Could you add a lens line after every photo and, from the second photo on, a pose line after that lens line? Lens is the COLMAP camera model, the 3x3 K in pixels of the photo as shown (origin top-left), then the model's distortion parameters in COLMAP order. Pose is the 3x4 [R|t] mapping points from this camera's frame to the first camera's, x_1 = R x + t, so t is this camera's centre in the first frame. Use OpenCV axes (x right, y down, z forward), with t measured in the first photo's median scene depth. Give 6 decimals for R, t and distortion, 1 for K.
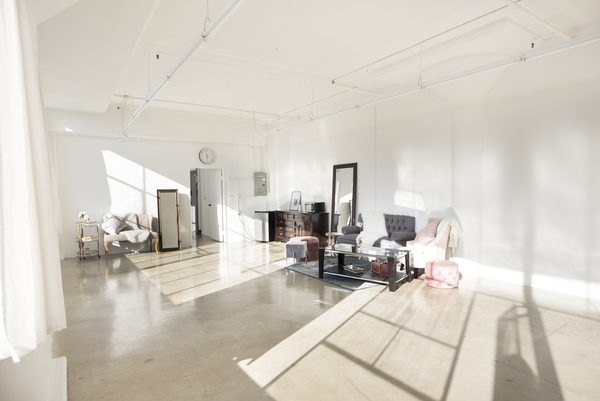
lens RADIAL K [[342.8, 0, 299.7], [0, 342.8, 202.8], [0, 0, 1]] dist [-0.039937, 0.013767]
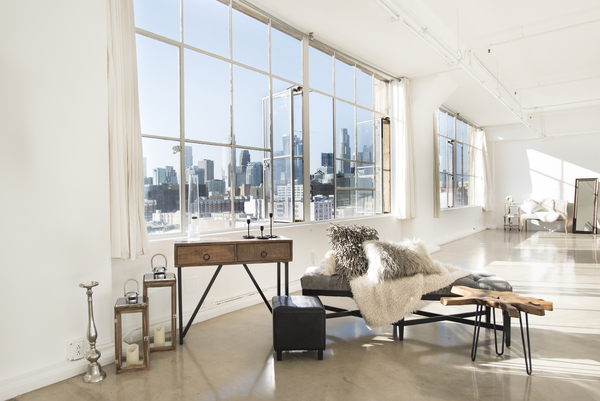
lens RADIAL K [[381.0, 0, 271.5], [0, 381.0, 206.4], [0, 0, 1]] dist [-0.025559, -0.007925]
pose [[0.255218, 0.038021, -0.966136, 0.548142], [-0.026782, 0.999121, 0.032244, 0.041304], [0.966513, 0.017646, 0.256012, -0.306036]]
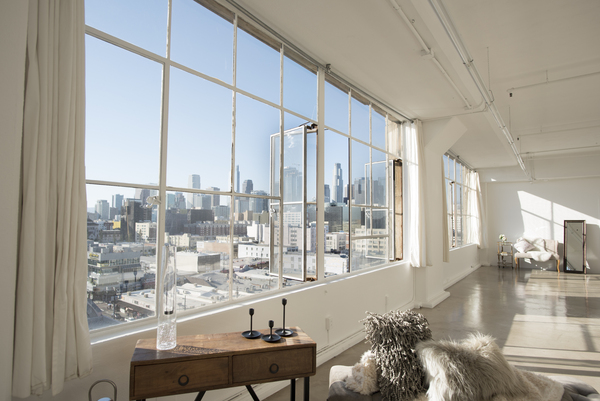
lens RADIAL K [[342.8, 0, 299.8], [0, 342.8, 204.5], [0, 0, 1]] dist [-0.039937, 0.013767]
pose [[0.332291, -0.030703, -0.942677, 0.404546], [-0.044452, 0.997850, -0.048169, 0.004325], [0.942129, 0.057910, 0.330211, -0.279916]]
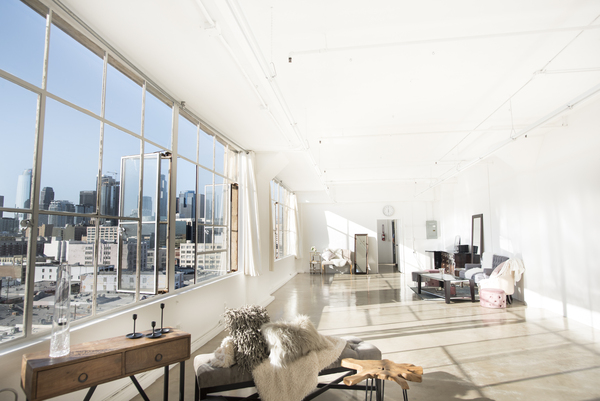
lens RADIAL K [[342.8, 0, 296.5], [0, 342.8, 207.0], [0, 0, 1]] dist [-0.039937, 0.013767]
pose [[0.736975, -0.048234, -0.674197, 0.466836], [-0.026257, 0.994655, -0.099861, 0.001588], [0.675410, 0.091298, 0.731769, -0.355786]]
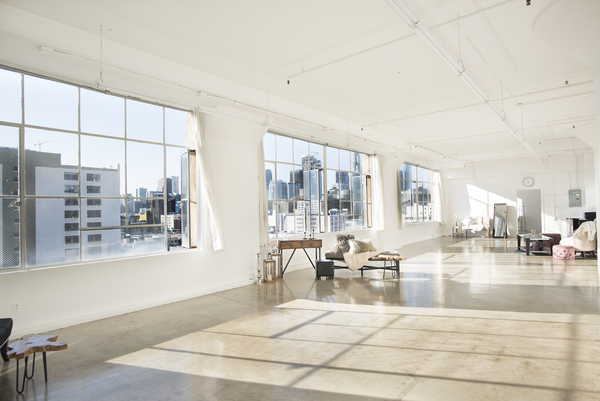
lens RADIAL K [[342.8, 0, 302.0], [0, 342.8, 205.5], [0, 0, 1]] dist [-0.039937, 0.013767]
pose [[0.284205, -0.003652, -0.958757, 1.043283], [-0.017768, 0.999801, -0.009076, 0.006004], [0.958599, 0.019614, 0.284083, -0.497319]]
